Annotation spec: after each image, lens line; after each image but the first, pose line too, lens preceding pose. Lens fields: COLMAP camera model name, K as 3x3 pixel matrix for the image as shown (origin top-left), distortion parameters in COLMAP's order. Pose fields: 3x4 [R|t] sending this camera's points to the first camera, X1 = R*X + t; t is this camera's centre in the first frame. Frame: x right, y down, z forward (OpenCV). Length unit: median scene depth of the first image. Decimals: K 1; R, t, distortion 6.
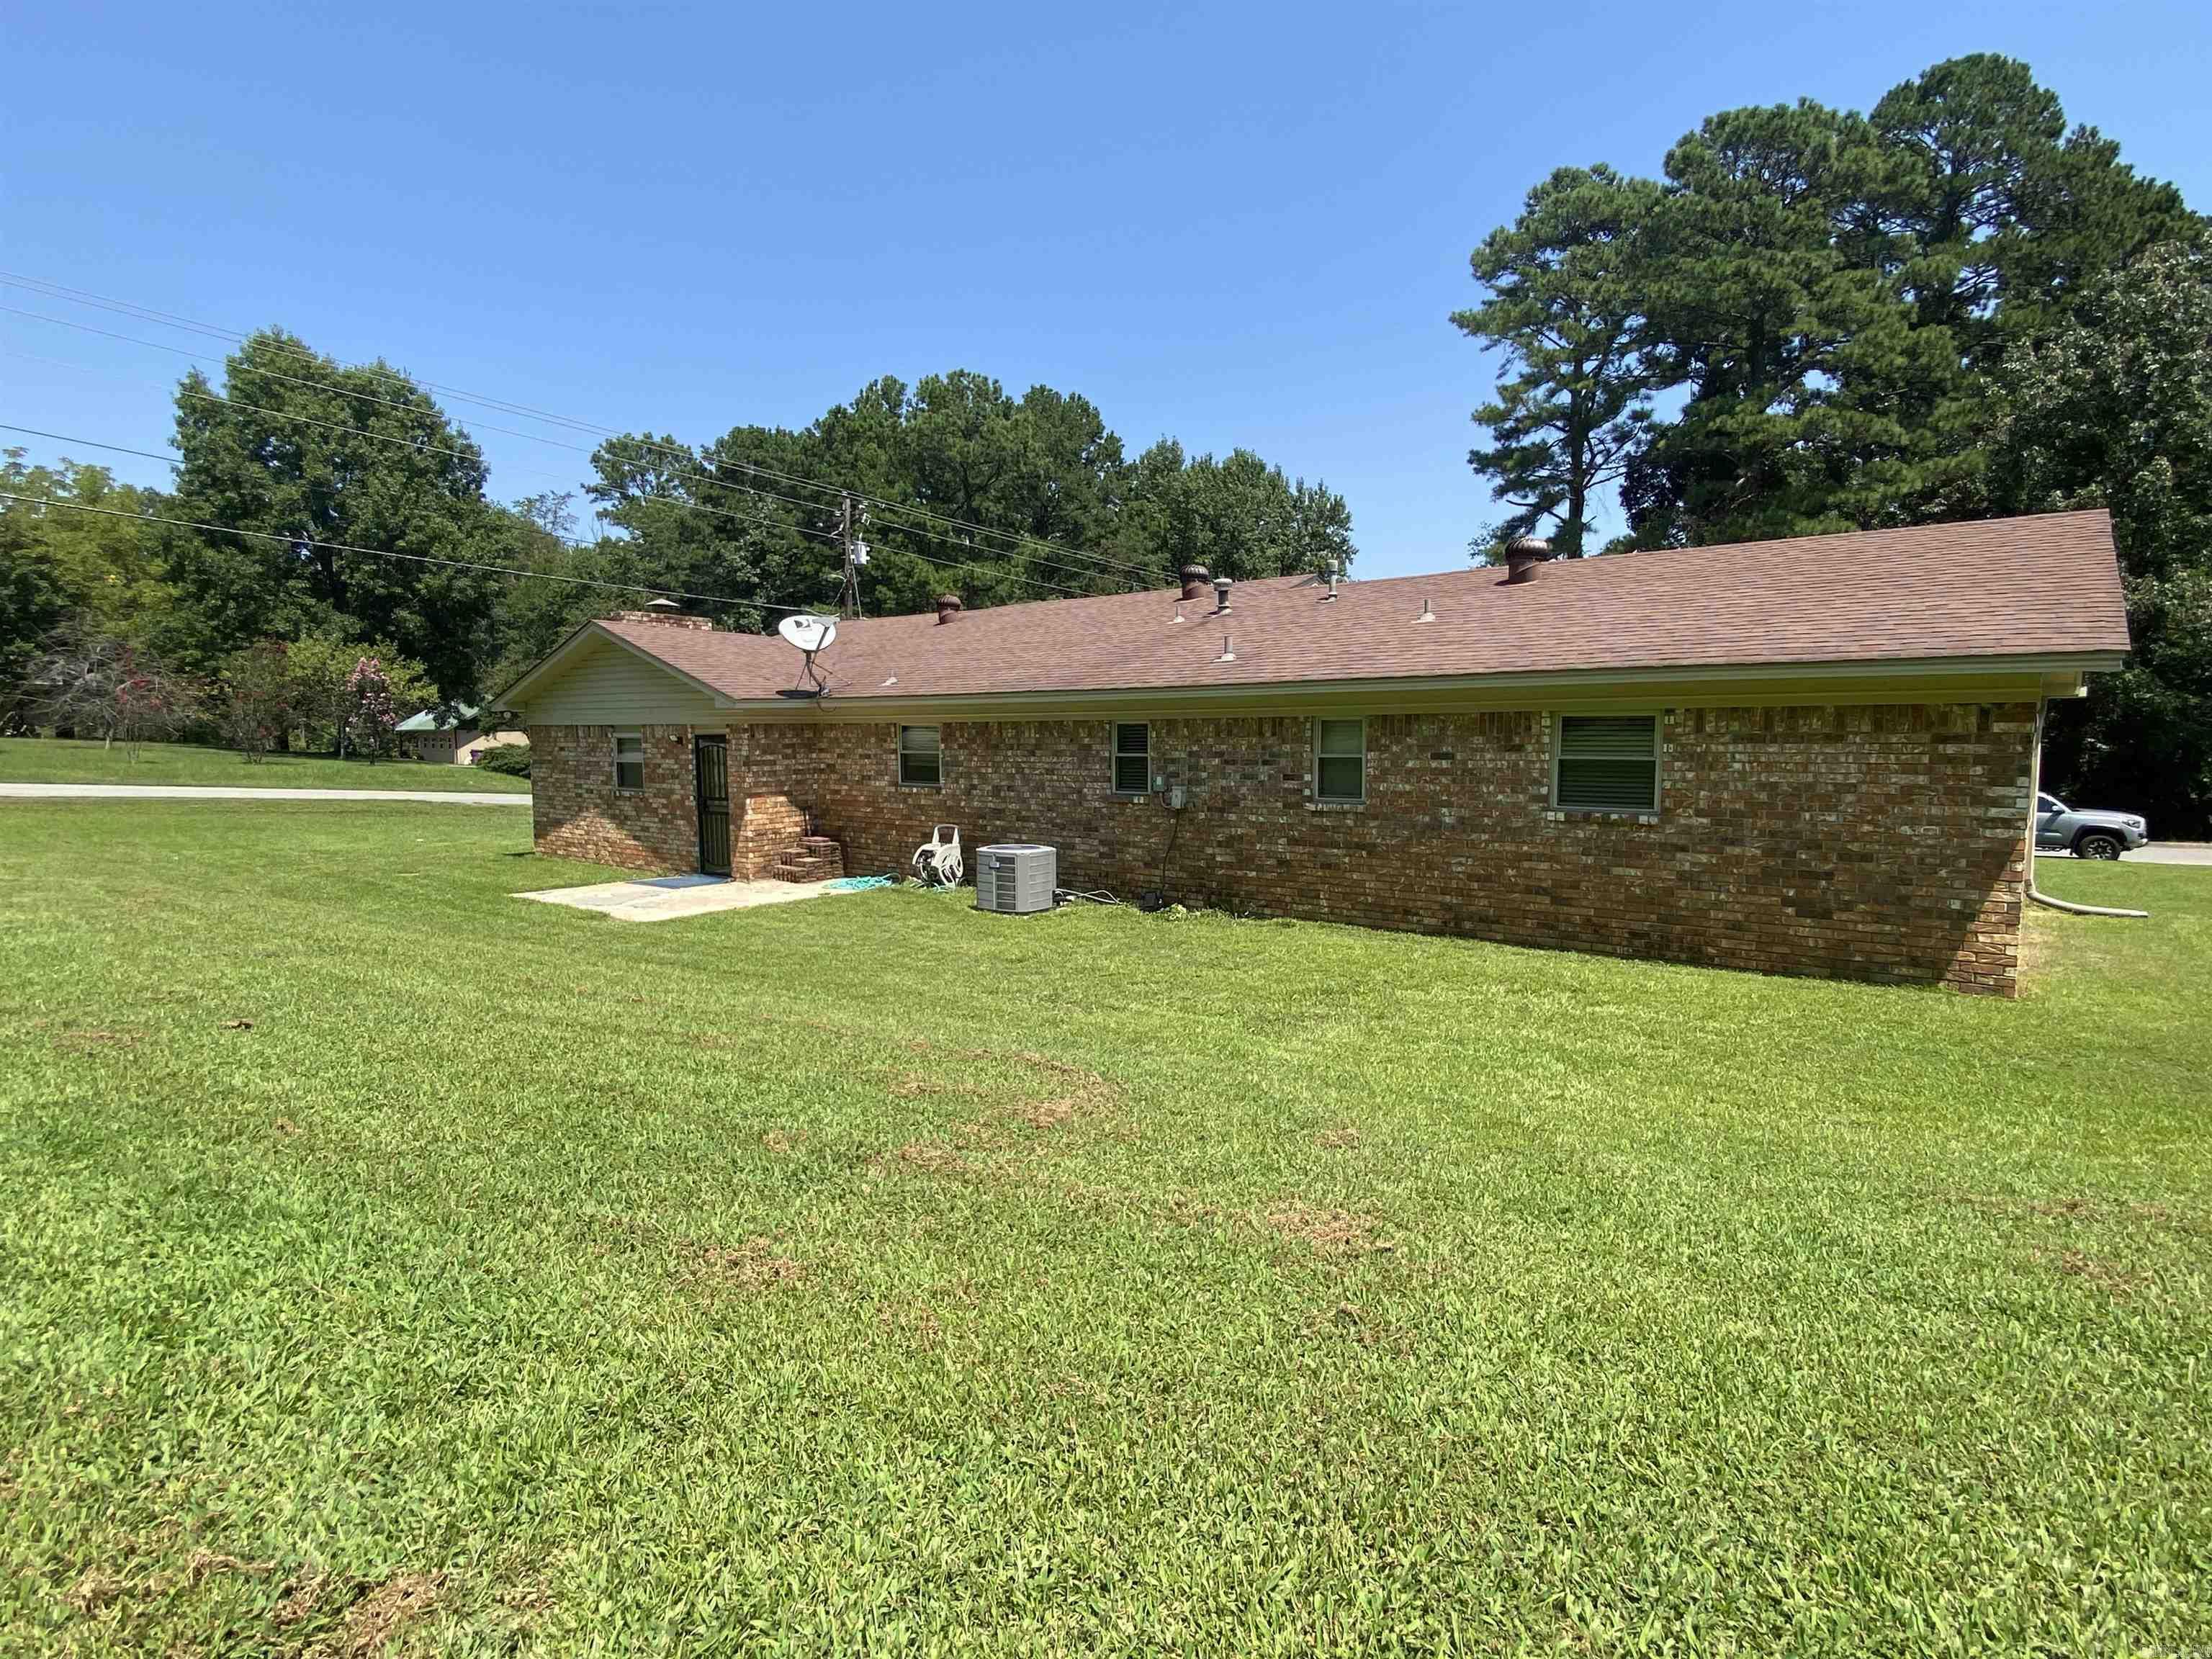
lens RADIAL K [[1123.0, 0, 1106.0], [0, 1123.0, 829.5], [0, 0, 1]] dist [0.033679, -0.000434]
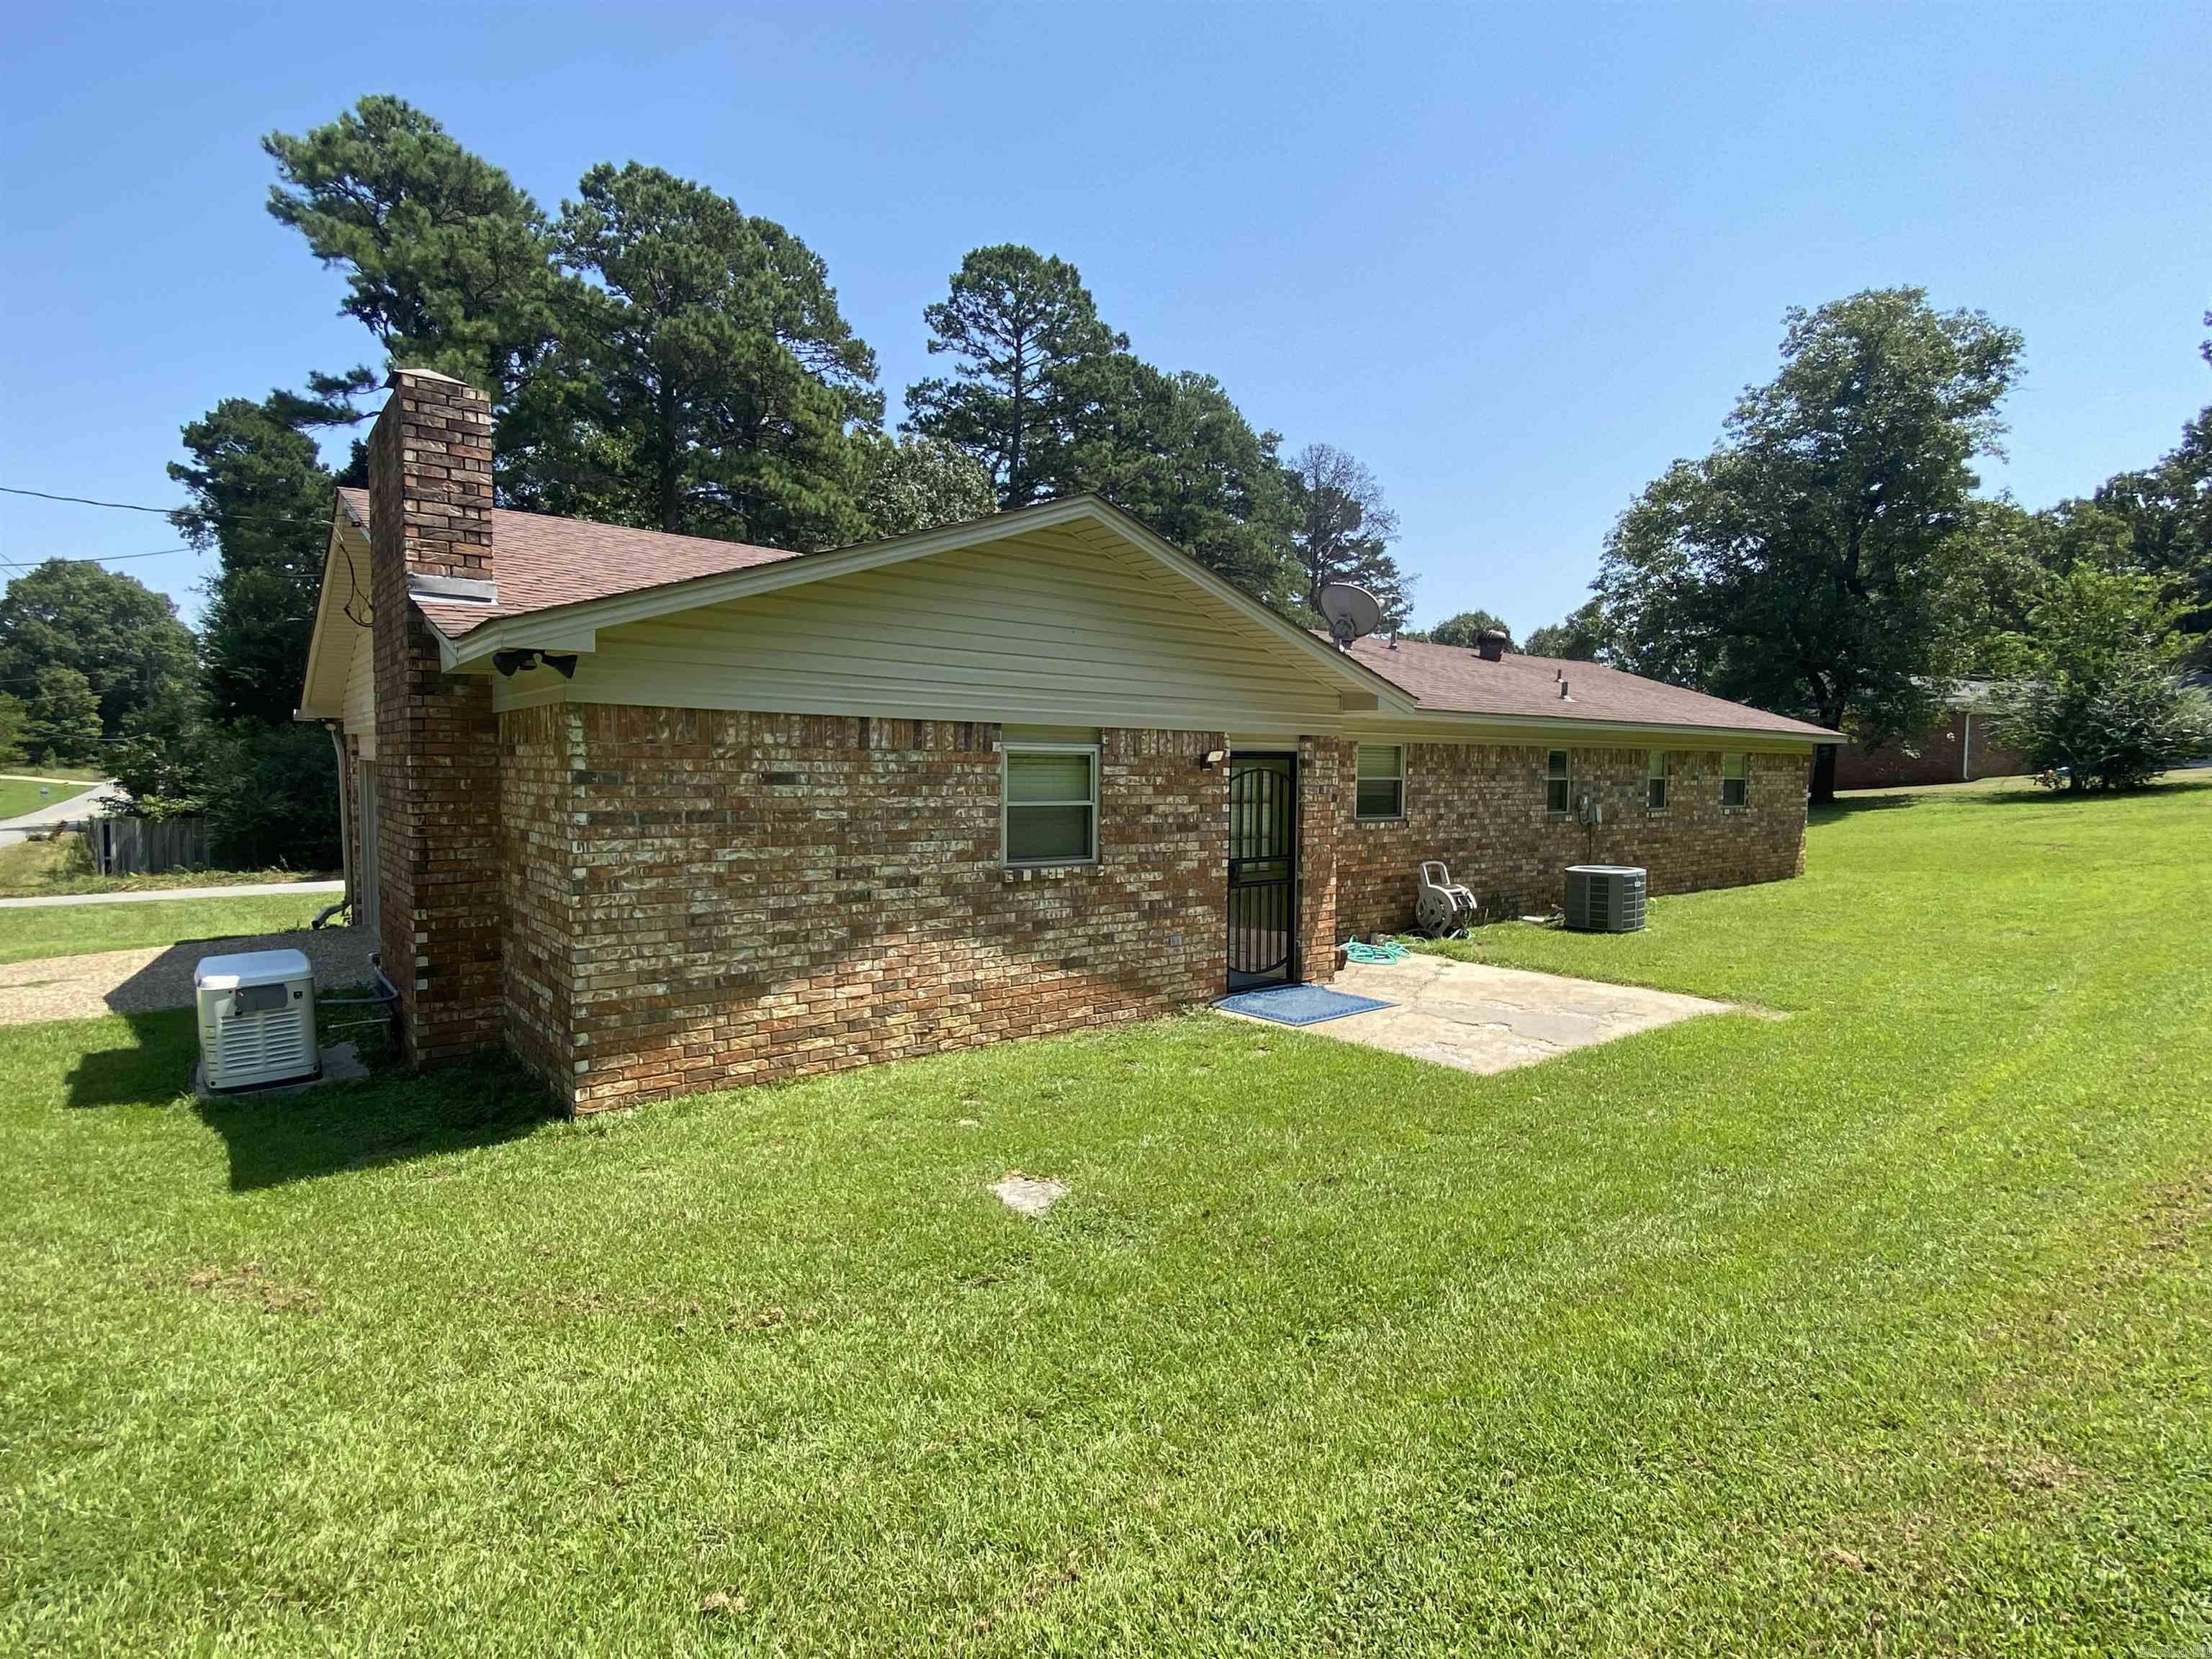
lens RADIAL K [[1123.0, 0, 1106.0], [0, 1123.0, 829.5], [0, 0, 1]] dist [0.033679, -0.000434]
pose [[0.230663, -0.042786, 0.972093, -0.981392], [0.080755, 0.996428, 0.024695, -0.066907], [-0.969677, 0.072805, 0.233294, 0.983835]]
